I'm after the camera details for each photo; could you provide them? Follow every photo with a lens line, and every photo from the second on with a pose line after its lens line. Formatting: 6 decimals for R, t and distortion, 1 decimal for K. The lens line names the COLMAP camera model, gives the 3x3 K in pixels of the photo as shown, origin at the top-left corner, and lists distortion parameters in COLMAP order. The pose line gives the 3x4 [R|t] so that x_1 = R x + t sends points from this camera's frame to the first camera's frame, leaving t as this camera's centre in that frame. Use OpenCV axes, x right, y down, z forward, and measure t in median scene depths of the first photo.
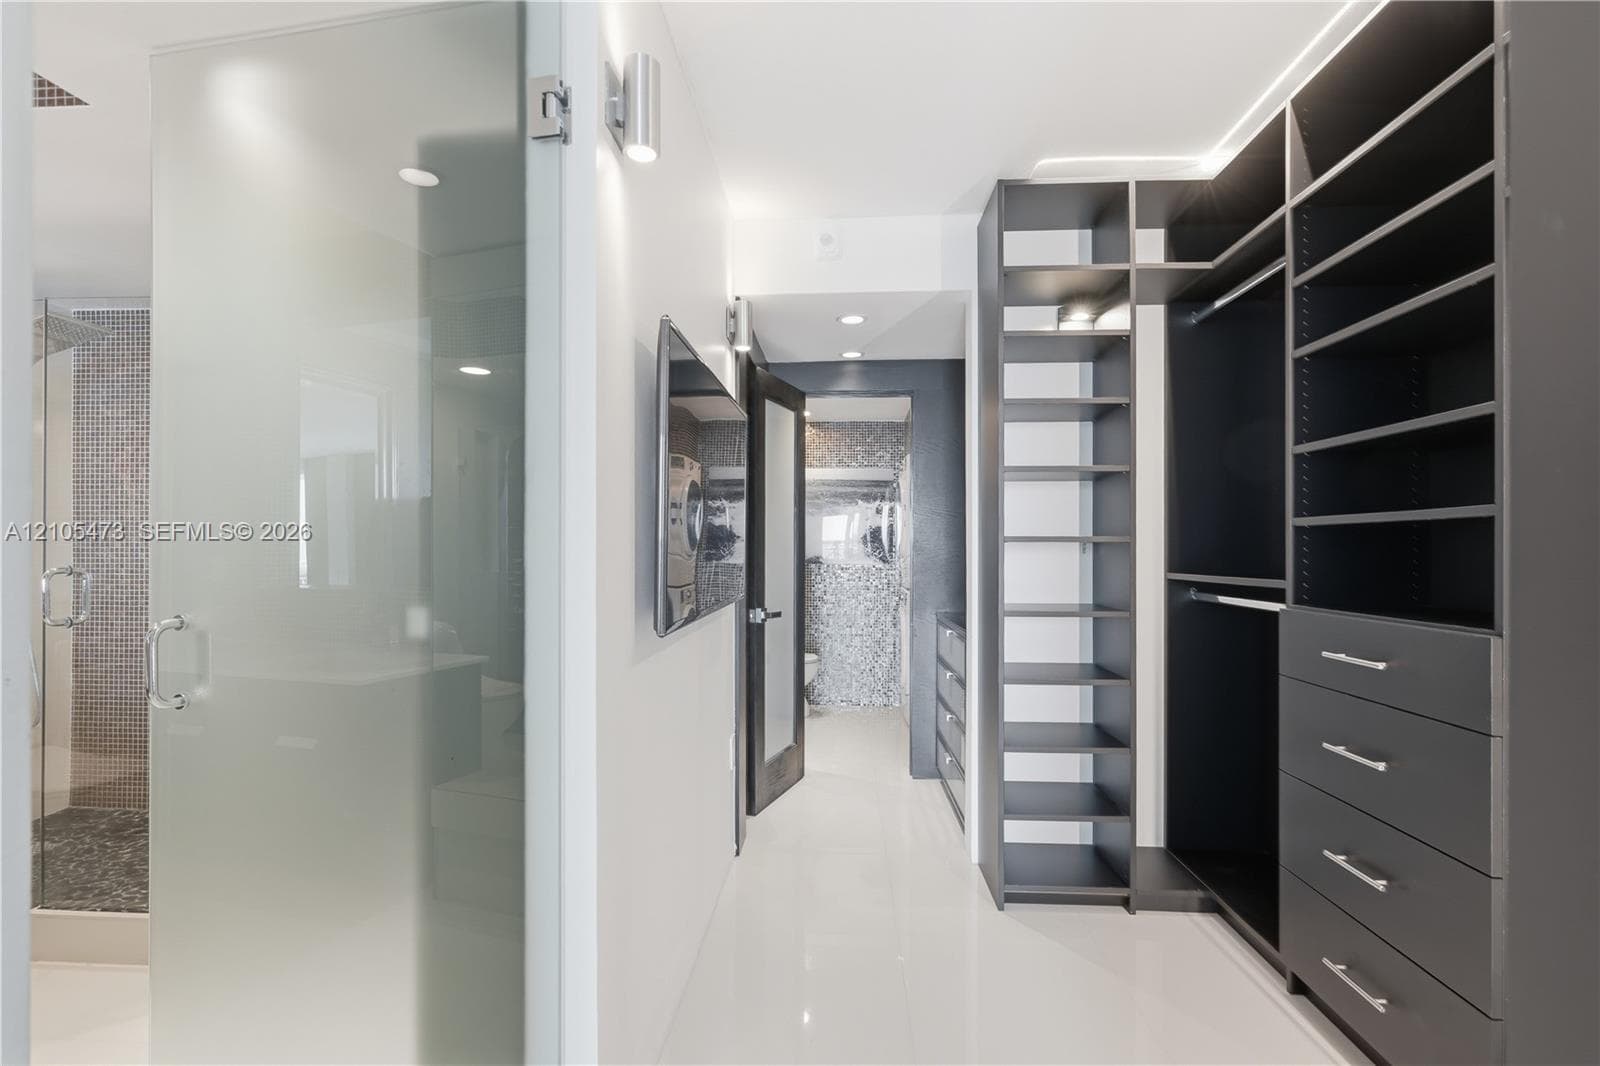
lens RADIAL K [[719.6, 0, 801.4], [0, 719.6, 544.1], [0, 0, 1]] dist [-0.001431, 0.000360]
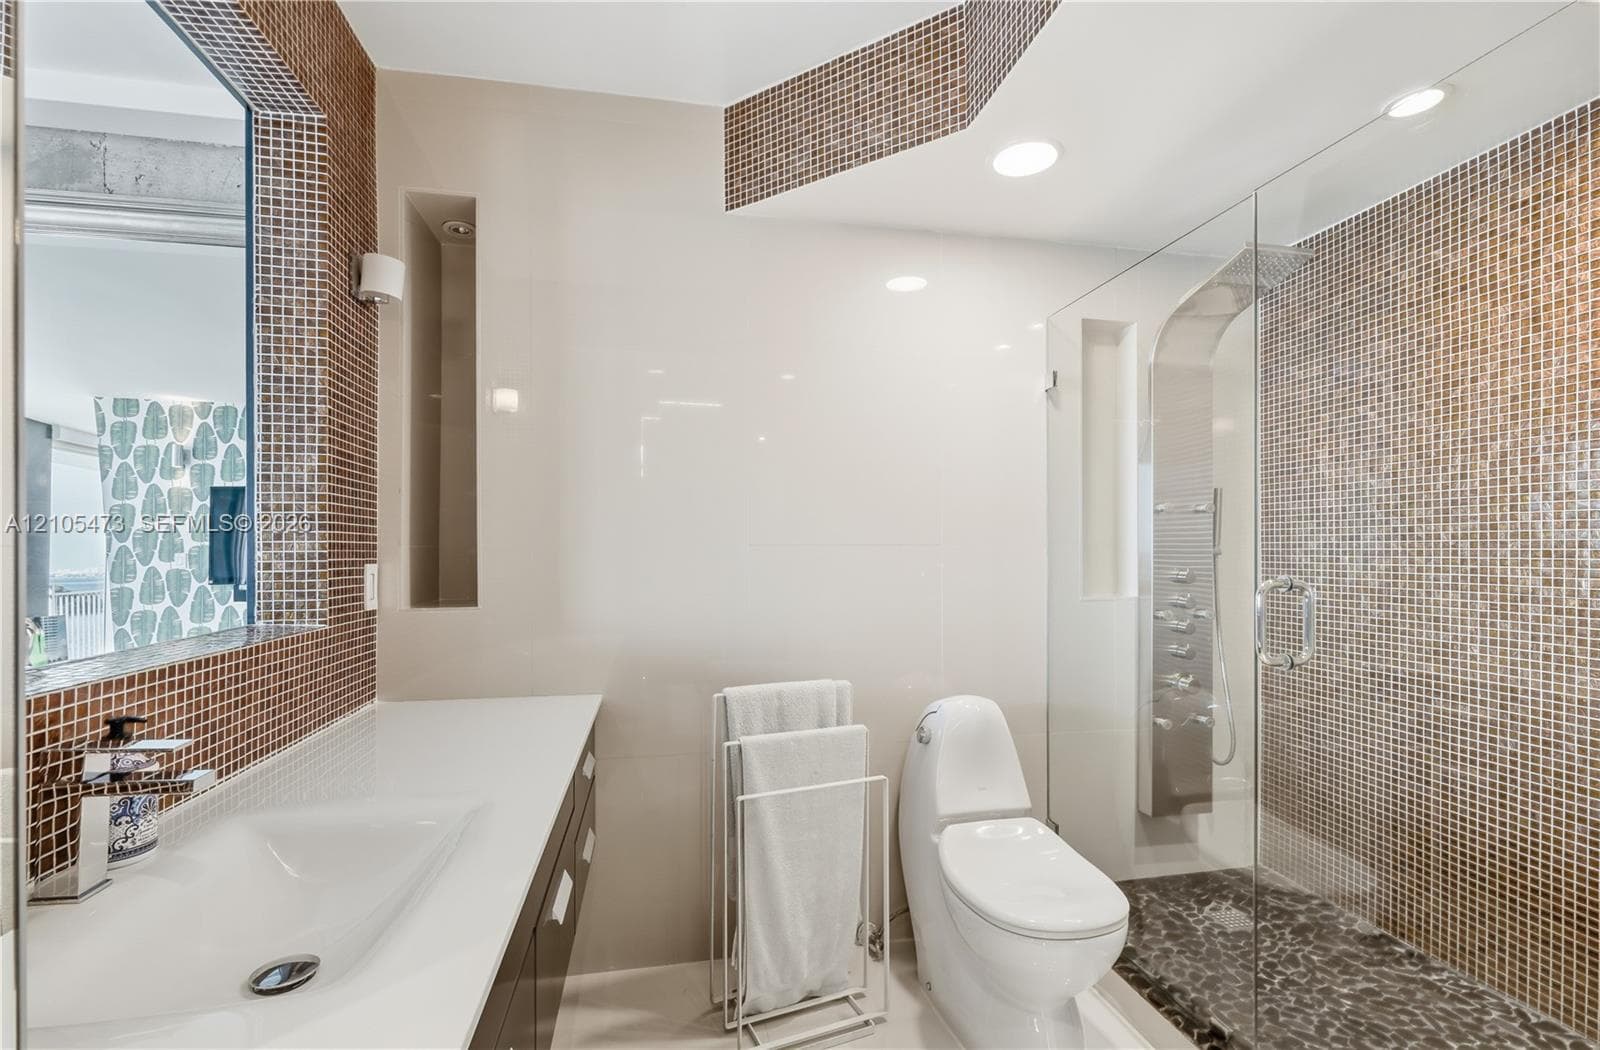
lens RADIAL K [[731.3, 0, 802.9], [0, 731.3, 539.9], [0, 0, 1]] dist [0.000381, 0.000024]
pose [[0.256168, -0.010436, -0.966576, -0.343722], [0.000571, 0.999943, -0.010645, 0.003007], [0.966632, 0.002175, 0.256160, 0.282509]]
